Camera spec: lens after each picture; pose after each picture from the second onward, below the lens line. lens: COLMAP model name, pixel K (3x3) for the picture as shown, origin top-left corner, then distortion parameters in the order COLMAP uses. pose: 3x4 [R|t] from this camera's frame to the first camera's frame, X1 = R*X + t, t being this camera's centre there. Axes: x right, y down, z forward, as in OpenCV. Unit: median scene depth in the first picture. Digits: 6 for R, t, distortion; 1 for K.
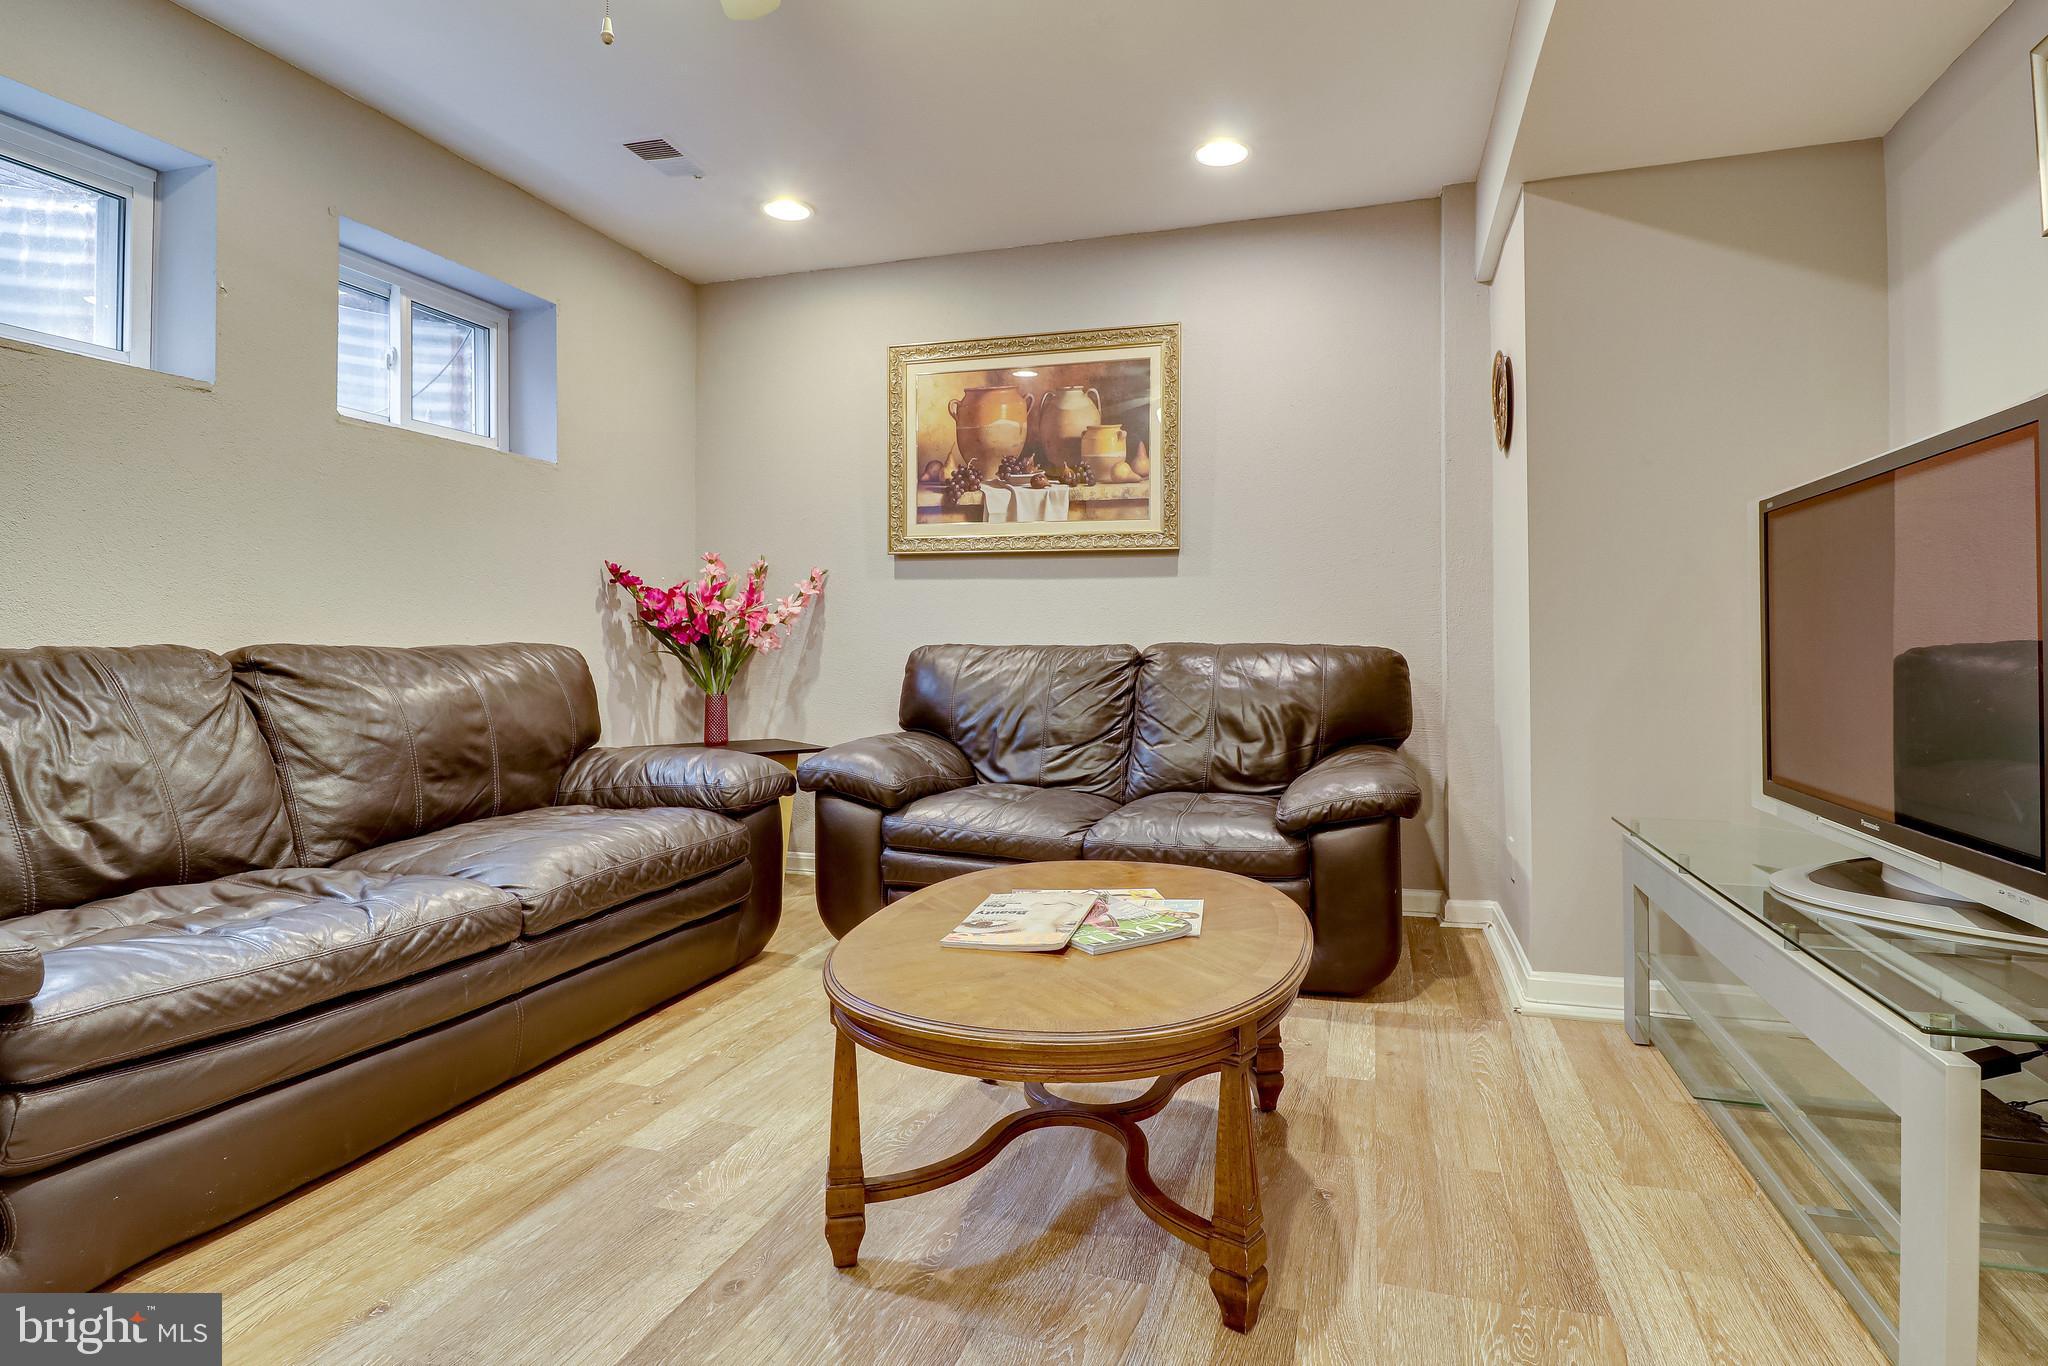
lens RADIAL K [[1134.0, 0, 1026.3], [0, 1134.0, 671.7], [0, 0, 1]] dist [-0.005530, -0.001213]
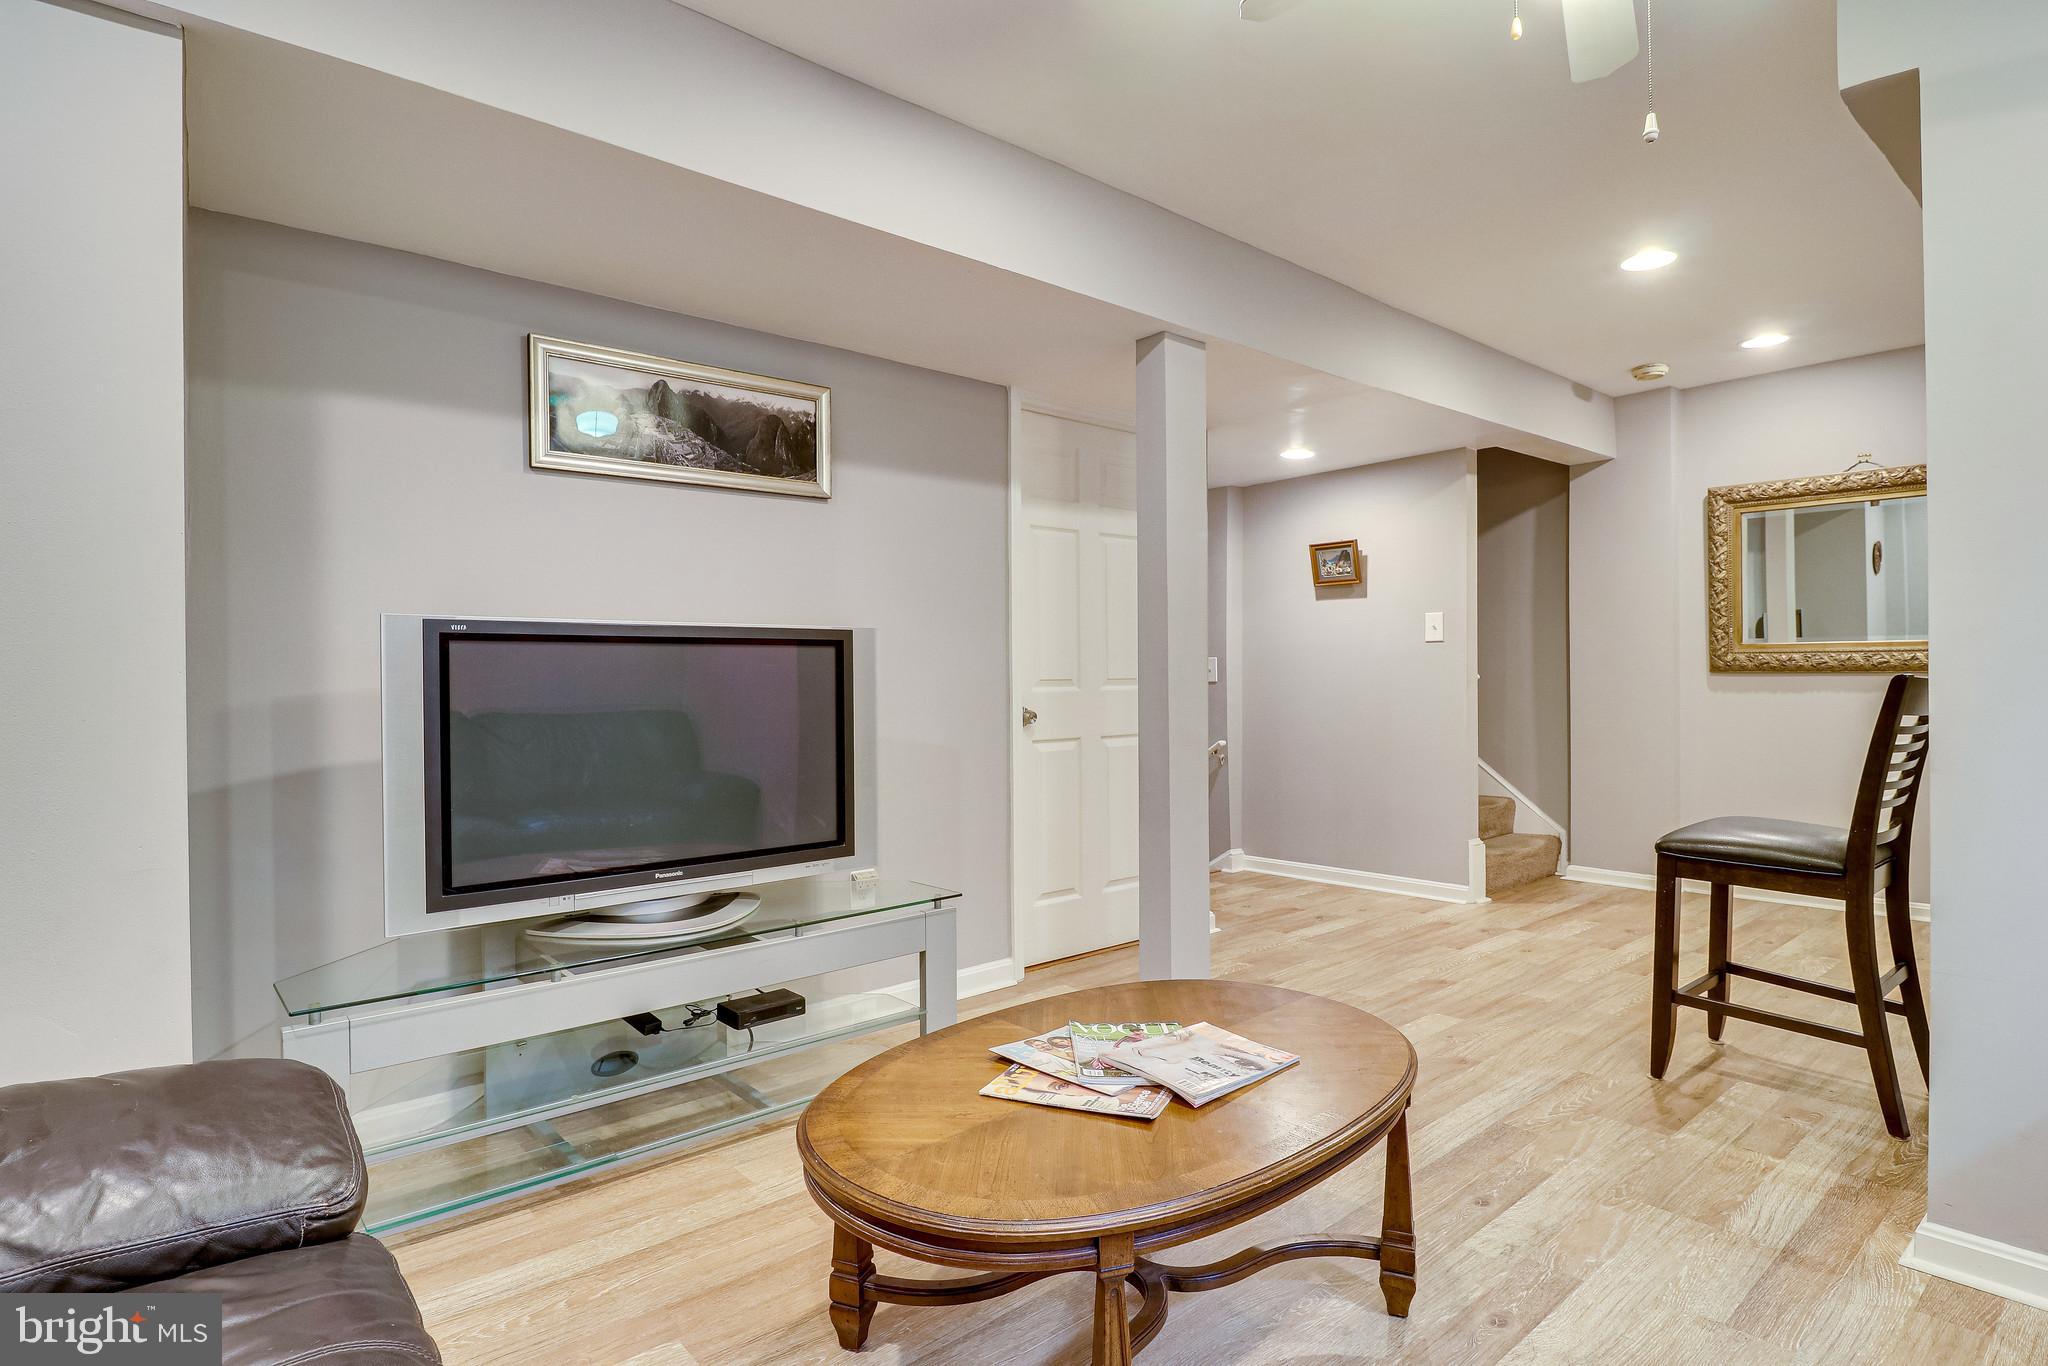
lens RADIAL K [[1026.3, 0, 1015.0], [0, 1026.3, 674.6], [0, 0, 1]] dist [0.003663, -0.004936]
pose [[-0.849741, 0.010506, 0.527096, -0.349821], [0.016501, 0.999842, 0.006673, -0.130469], [-0.526942, 0.014368, -0.849780, 1.887745]]
